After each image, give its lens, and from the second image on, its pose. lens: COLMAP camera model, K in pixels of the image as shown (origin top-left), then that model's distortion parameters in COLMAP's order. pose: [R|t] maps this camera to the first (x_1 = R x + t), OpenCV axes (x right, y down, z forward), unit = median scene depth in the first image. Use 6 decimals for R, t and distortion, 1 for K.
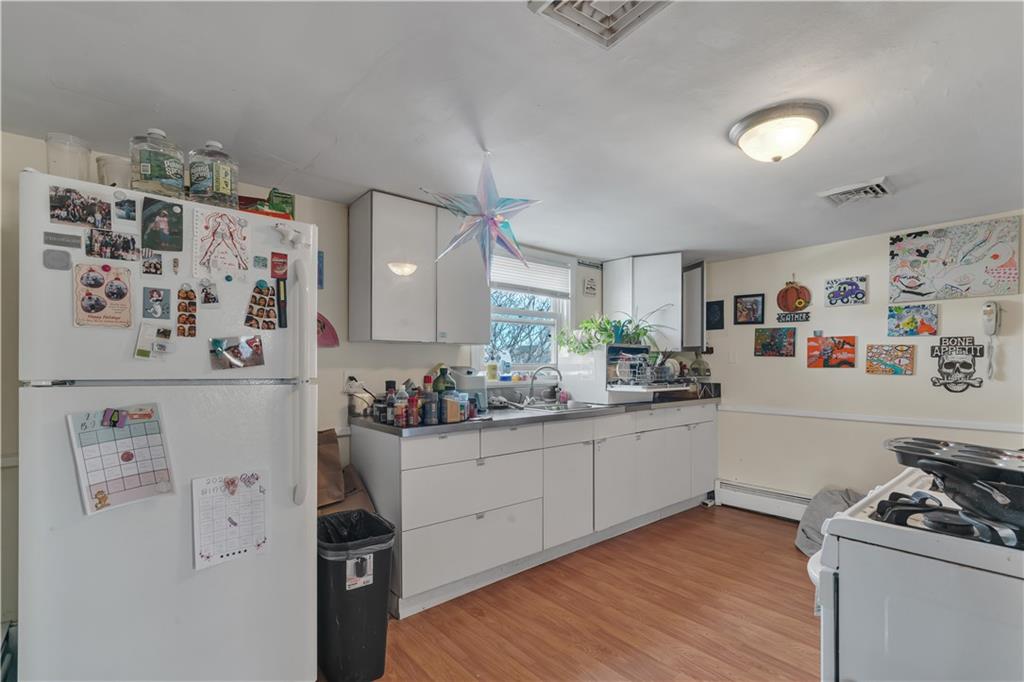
lens RADIAL K [[466.3, 0, 512.2], [0, 466.3, 368.8], [0, 0, 1]] dist [-0.001995, 0.000729]
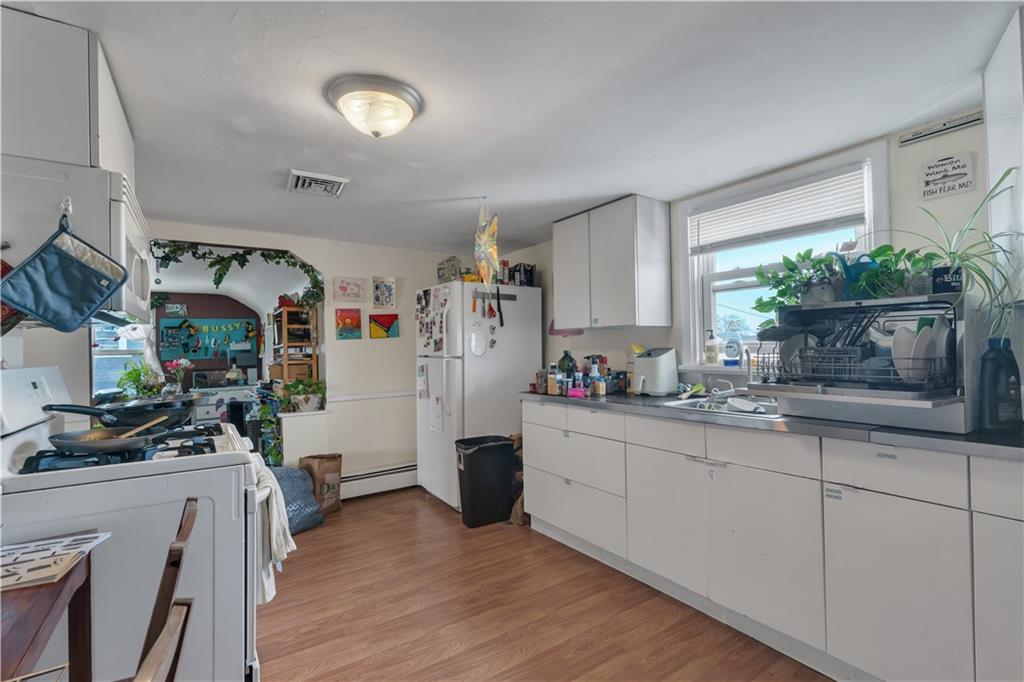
lens RADIAL K [[466.3, 0, 515.7], [0, 466.3, 340.7], [0, 0, 1]] dist [-0.001995, 0.000729]
pose [[-0.089238, -0.009770, -0.995962, 1.071533], [0.010224, 0.999890, -0.010725, -0.015467], [0.995958, -0.011140, -0.089129, 0.980415]]
